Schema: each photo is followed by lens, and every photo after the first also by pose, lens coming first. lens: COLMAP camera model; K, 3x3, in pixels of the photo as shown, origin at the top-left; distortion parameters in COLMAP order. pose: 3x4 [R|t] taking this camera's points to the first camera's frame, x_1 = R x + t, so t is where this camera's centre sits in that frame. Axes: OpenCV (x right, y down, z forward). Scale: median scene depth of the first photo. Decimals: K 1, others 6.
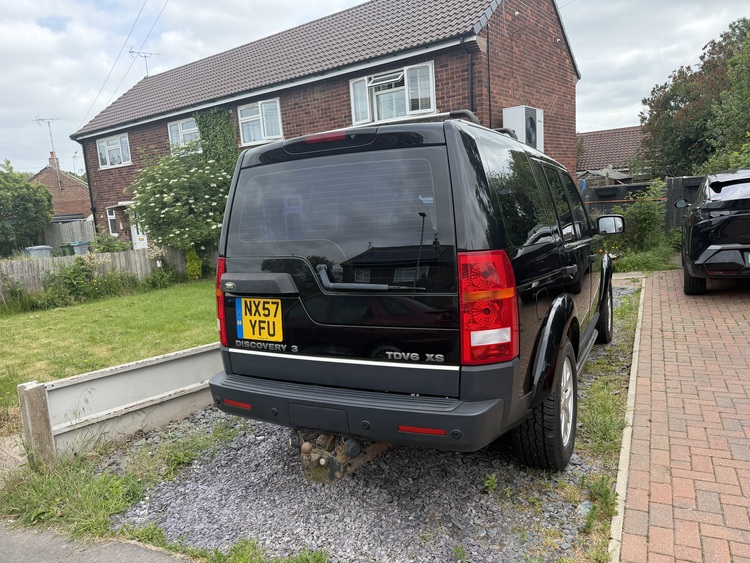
lens RADIAL K [[503.8, 0, 375.5], [0, 503.8, 308.0], [0, 0, 1]] dist [-0.002700, -0.003127]
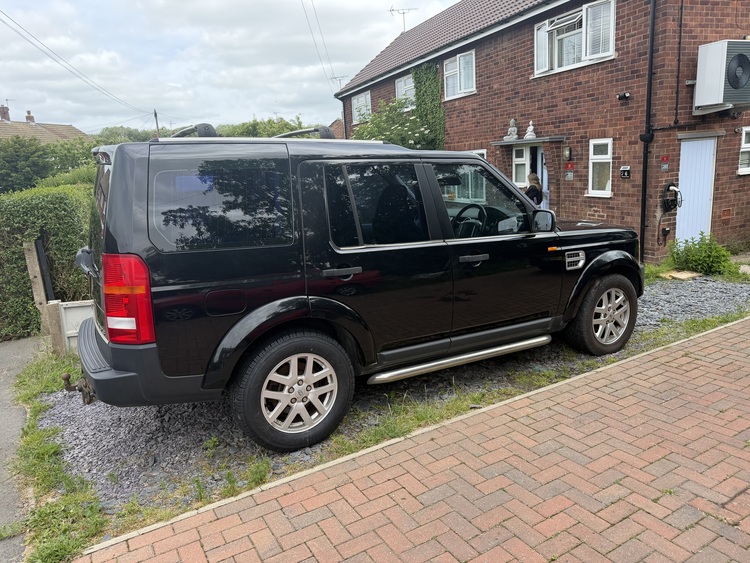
lens RADIAL K [[509.3, 0, 375.0], [0, 509.3, 281.5], [0, 0, 1]] dist [0.079826, -0.119185]
pose [[0.850799, 0.130675, -0.508984, 0.244099], [-0.103087, 0.991272, 0.082180, -0.036431], [0.515280, -0.017450, 0.856844, 0.035907]]
